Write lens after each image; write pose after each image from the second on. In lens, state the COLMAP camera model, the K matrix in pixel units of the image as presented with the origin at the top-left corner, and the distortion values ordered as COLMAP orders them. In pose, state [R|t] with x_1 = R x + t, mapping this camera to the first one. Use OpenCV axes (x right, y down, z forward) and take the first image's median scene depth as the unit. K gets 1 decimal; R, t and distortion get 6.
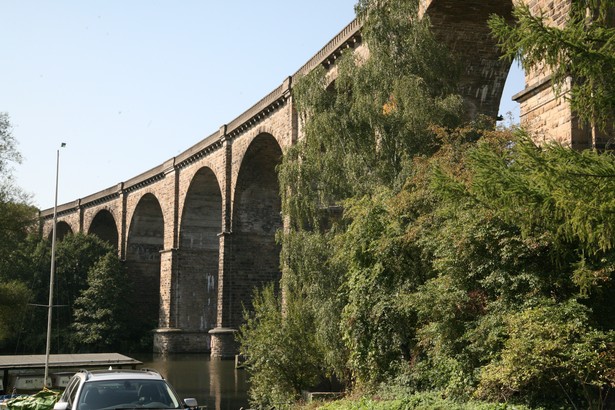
lens RADIAL K [[883.5, 0, 307.5], [0, 883.5, 205.0], [0, 0, 1]] dist [0.153915, 0.025744]
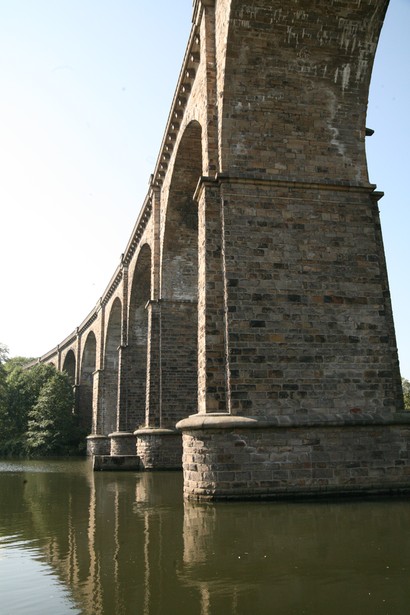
lens RADIAL K [[489.3, 0, 205.0], [0, 489.3, 307.5], [0, 0, 1]] dist [-0.033465, 0.006580]
pose [[0.995454, -0.039522, -0.086658, 0.058063], [0.027610, 0.990517, -0.134589, 0.058913], [0.091156, 0.131585, 0.987105, 0.327884]]
